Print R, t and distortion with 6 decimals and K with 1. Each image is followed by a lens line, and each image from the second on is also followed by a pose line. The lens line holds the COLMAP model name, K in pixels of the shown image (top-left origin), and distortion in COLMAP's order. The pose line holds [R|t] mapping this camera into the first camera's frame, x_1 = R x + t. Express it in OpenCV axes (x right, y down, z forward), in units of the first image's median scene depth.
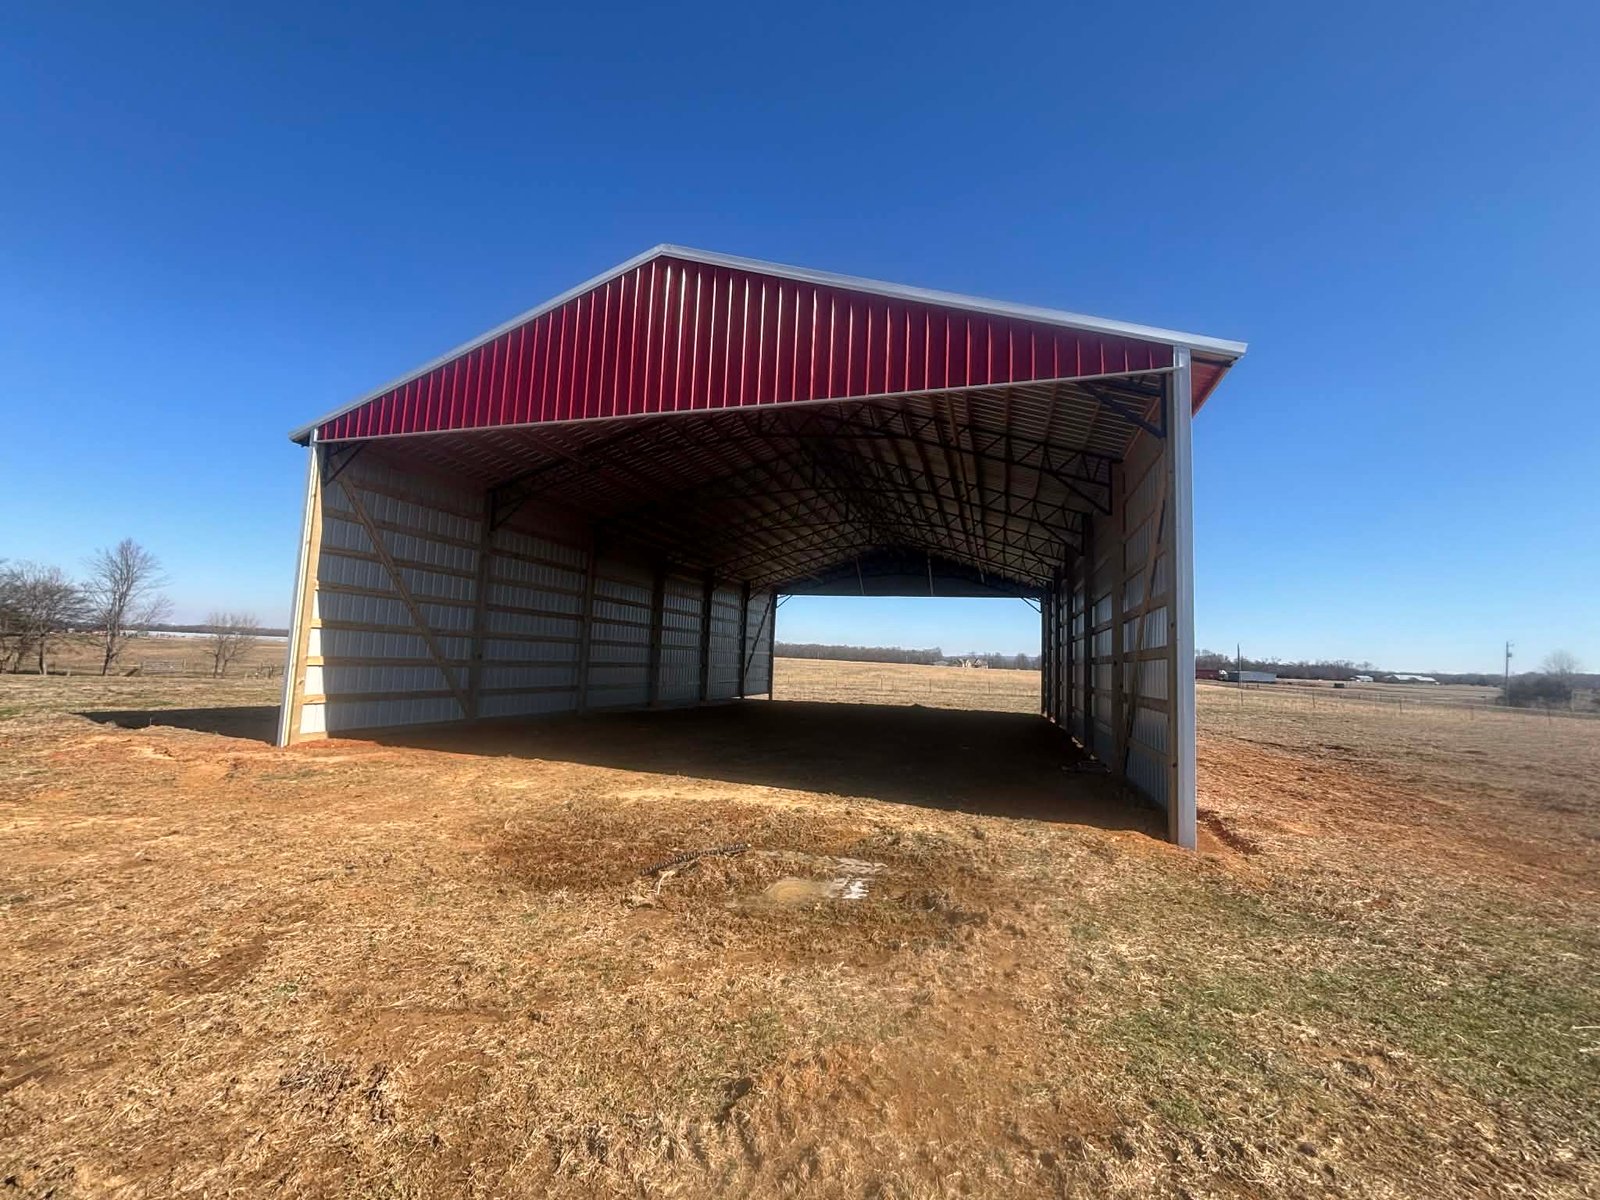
lens RADIAL K [[645.7, 0, 801.1], [0, 645.7, 582.1], [0, 0, 1]] dist [0.001107, 0.000060]
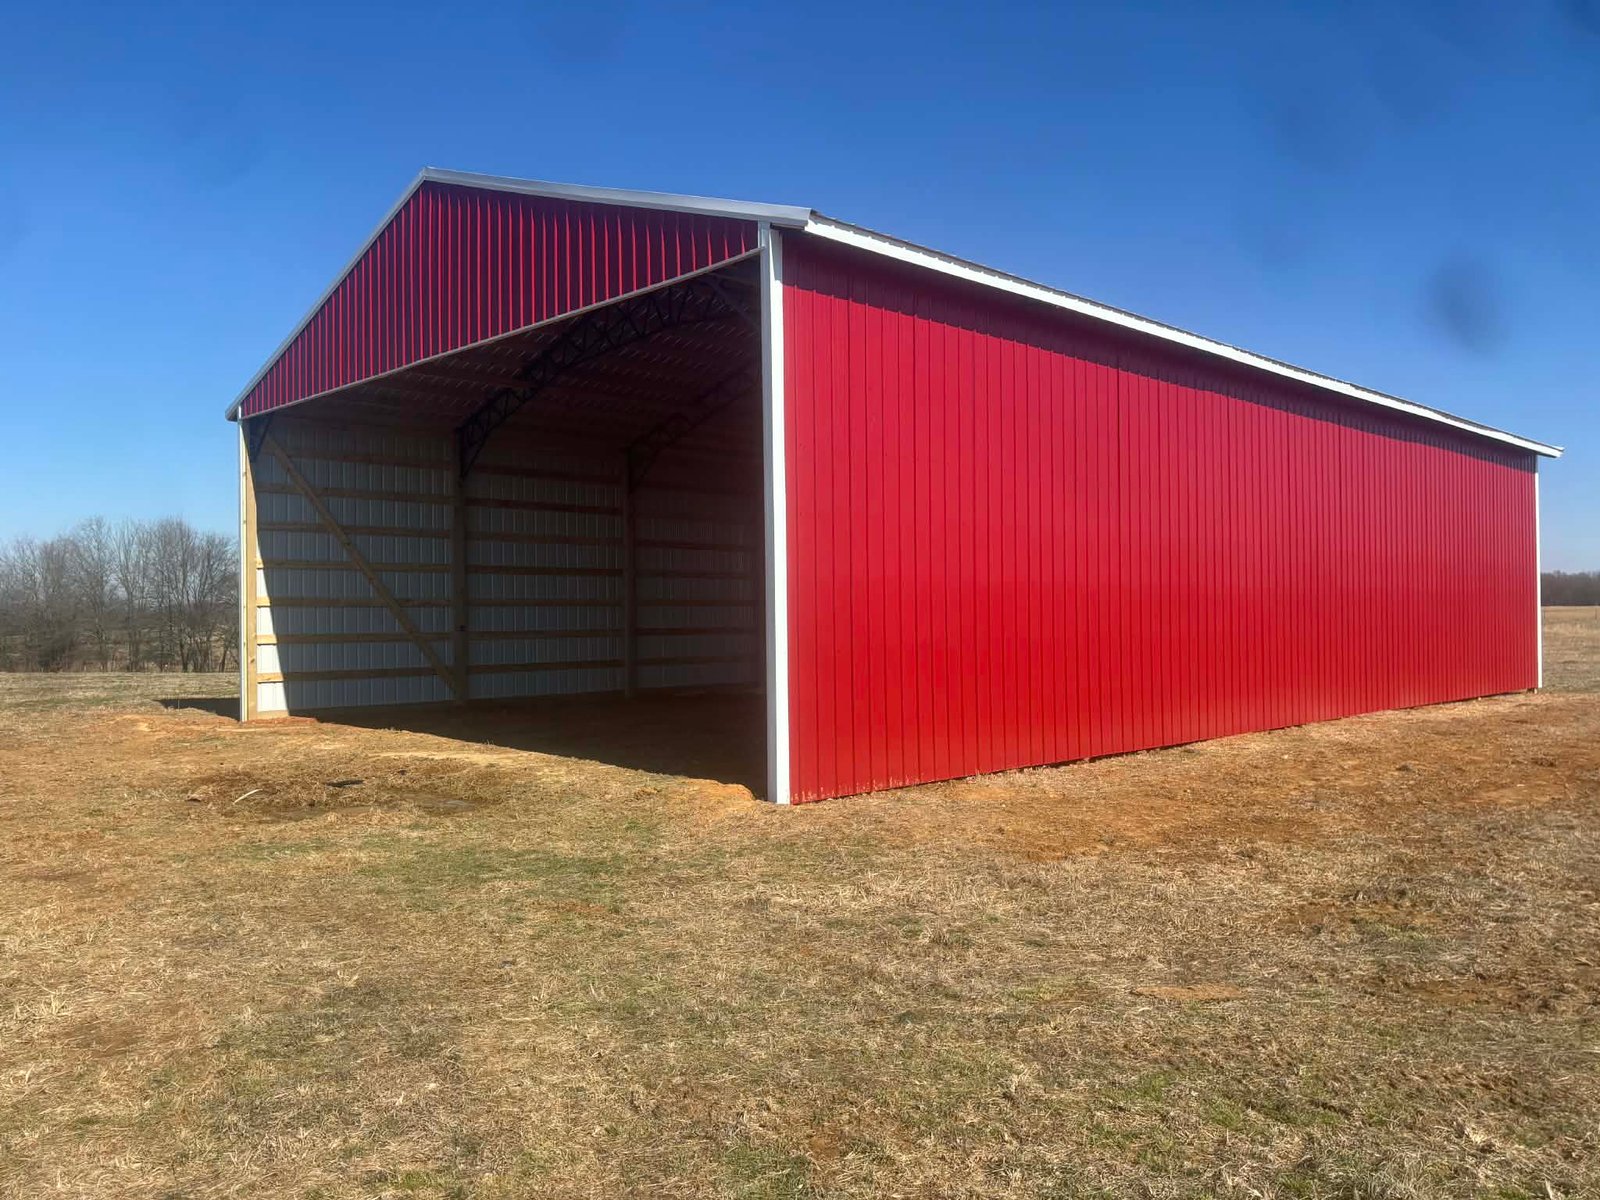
lens RADIAL K [[1197.4, 0, 802.8], [0, 1197.4, 564.2], [0, 0, 1]] dist [0.039332, -0.085654]
pose [[0.881225, -0.069633, -0.467539, 0.633251], [0.102943, 0.993621, 0.046042, 0.004875], [0.461351, -0.088703, 0.882772, -0.182837]]
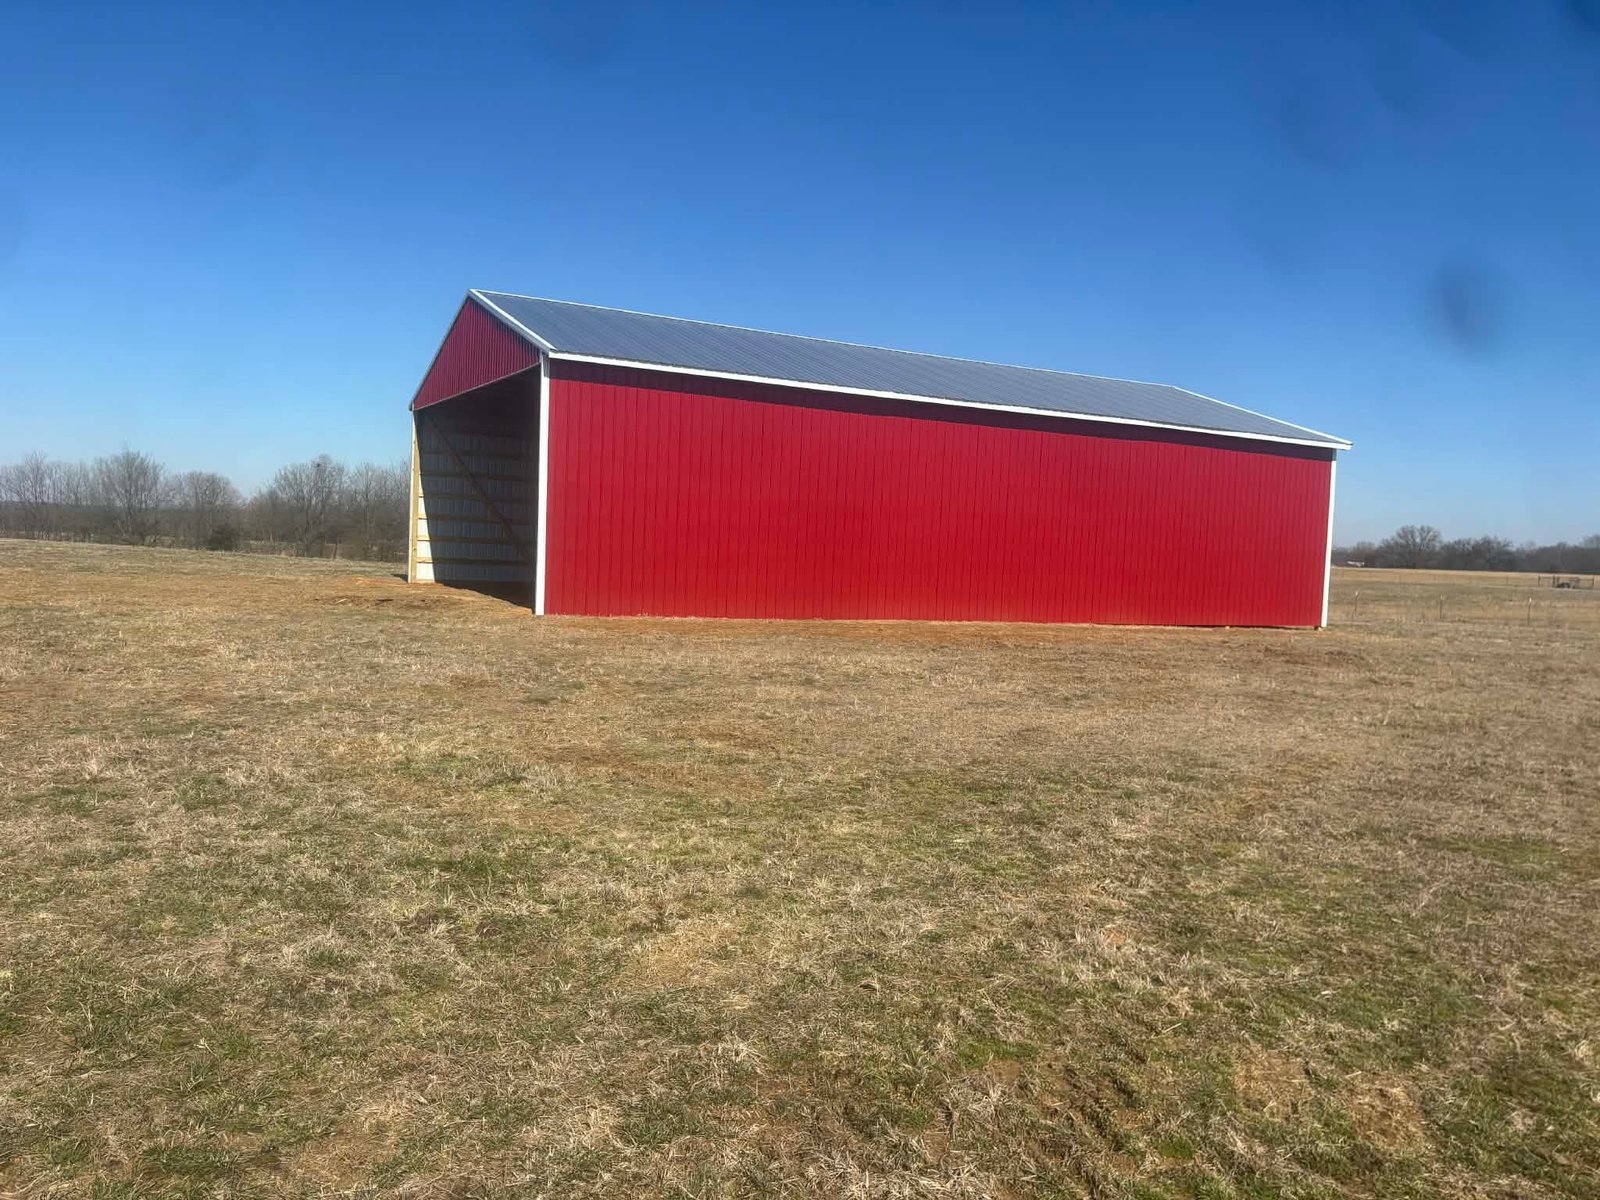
lens RADIAL K [[1197.4, 0, 802.8], [0, 1197.4, 564.2], [0, 0, 1]] dist [0.039332, -0.085654]
pose [[0.726358, -0.000233, -0.687316, 1.633856], [0.070207, 0.994794, 0.073858, 0.018994], [0.683721, -0.101901, 0.722593, -0.474429]]
